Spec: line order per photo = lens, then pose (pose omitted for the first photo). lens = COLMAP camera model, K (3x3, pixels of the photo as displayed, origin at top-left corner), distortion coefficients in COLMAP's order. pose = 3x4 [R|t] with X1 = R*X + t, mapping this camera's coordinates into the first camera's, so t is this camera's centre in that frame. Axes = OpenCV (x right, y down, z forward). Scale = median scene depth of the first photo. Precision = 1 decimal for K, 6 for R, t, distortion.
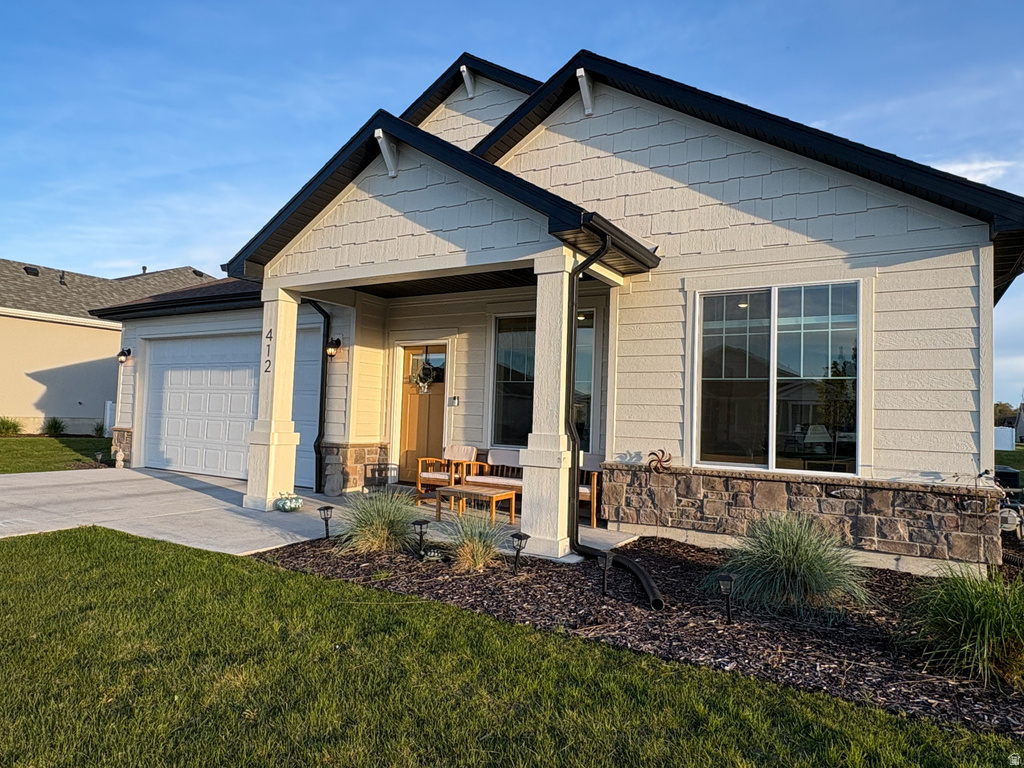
lens RADIAL K [[645.0, 0, 512.0], [0, 645.0, 384.0], [0, 0, 1]] dist [-0.001472, -0.000144]
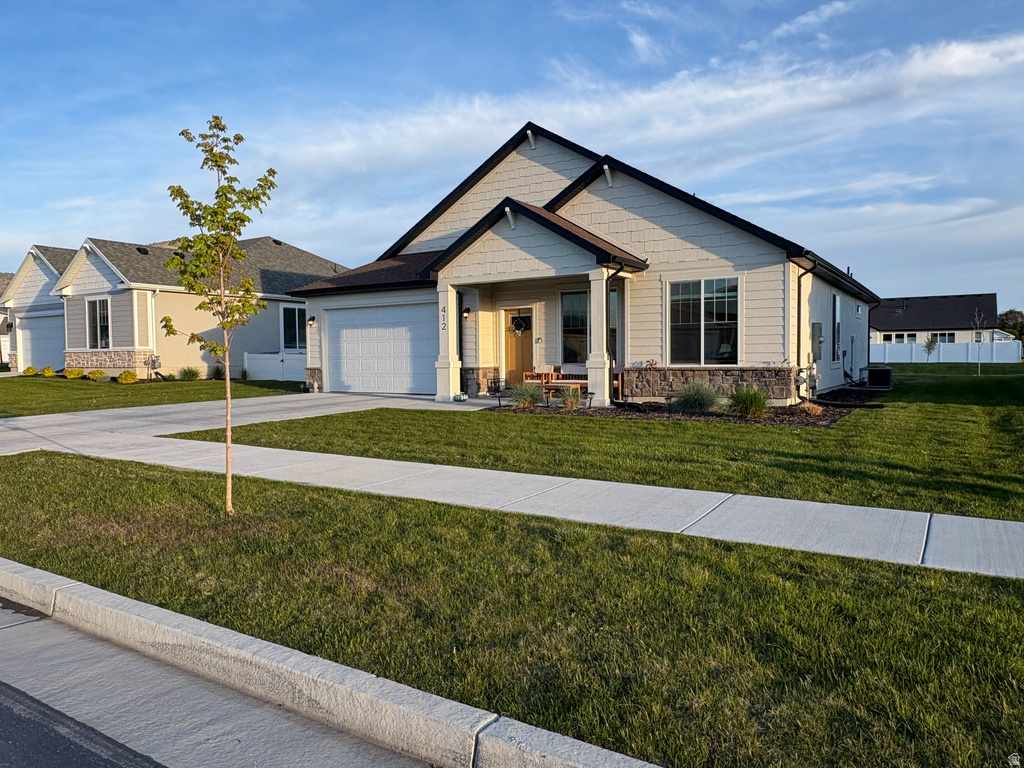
lens RADIAL K [[716.5, 0, 509.3], [0, 716.5, 386.9], [0, 0, 1]] dist [0.001849, 0.002918]
pose [[0.998742, -0.045747, -0.020516, -0.169122], [0.047514, 0.994244, 0.096024, -0.048556], [0.016005, -0.096878, 0.995168, -1.209409]]
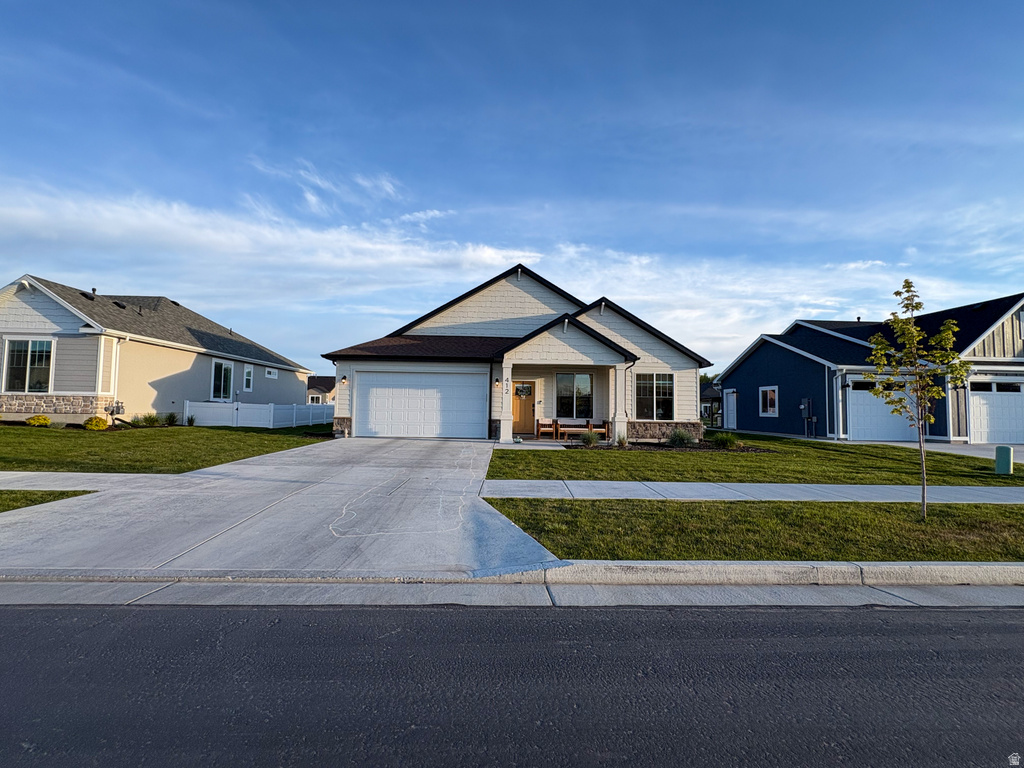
lens RADIAL K [[460.9, 0, 512.0], [0, 460.9, 384.0], [0, 0, 1]] dist [0.002744, 0.000372]
pose [[0.830800, 0.008354, 0.556508, -1.606750], [-0.015759, 0.999840, 0.008517, -0.084179], [-0.556348, -0.015846, 0.830798, -0.715584]]
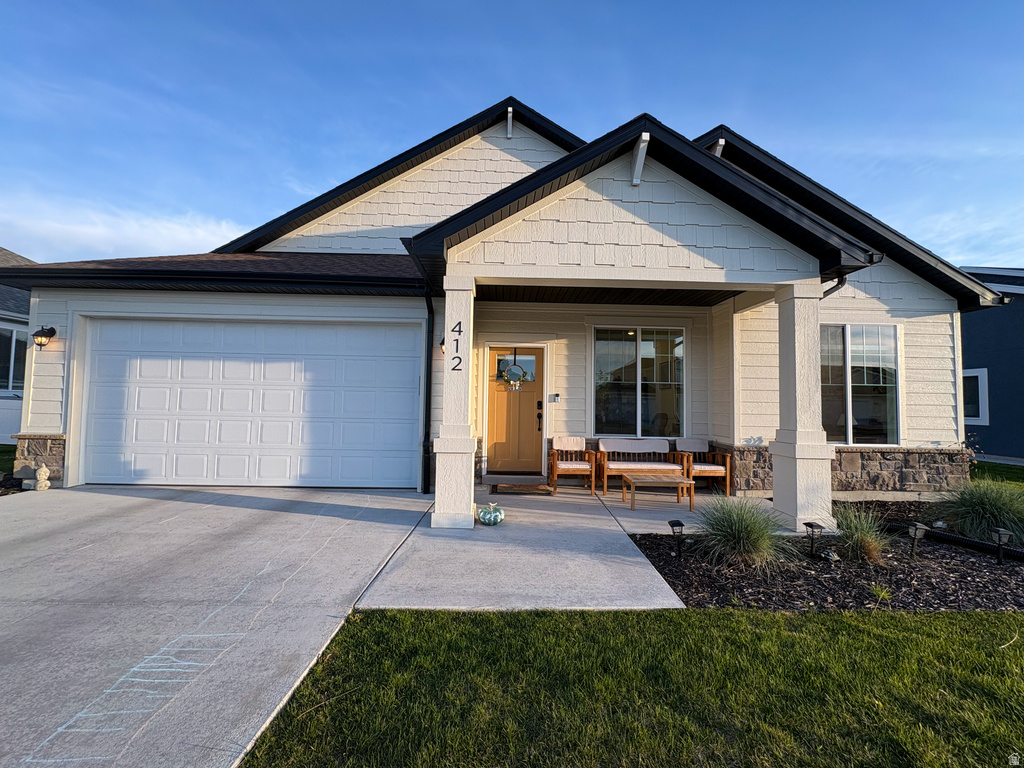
lens RADIAL K [[407.8, 0, 510.0], [0, 407.8, 384.0], [0, 0, 1]] dist [0.000449, -0.000131]
pose [[0.841769, 0.005155, 0.539814, -0.684185], [-0.017091, 0.999708, 0.017105, -0.011347], [-0.539568, -0.023624, 0.841611, 0.539930]]
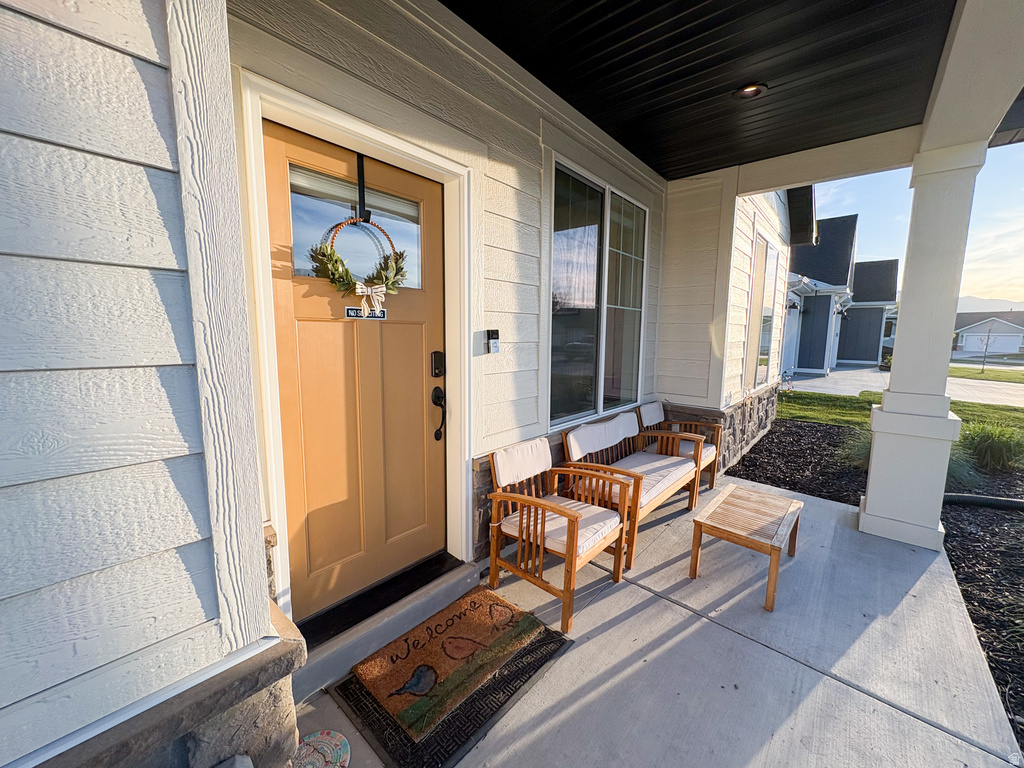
lens RADIAL K [[407.8, 0, 510.0], [0, 407.8, 384.0], [0, 0, 1]] dist [0.000449, -0.000131]
pose [[0.179311, -0.154980, 0.971509, -0.417511], [-0.055776, 0.984324, 0.167319, 0.012037], [-0.982210, -0.084189, 0.167856, 1.172099]]
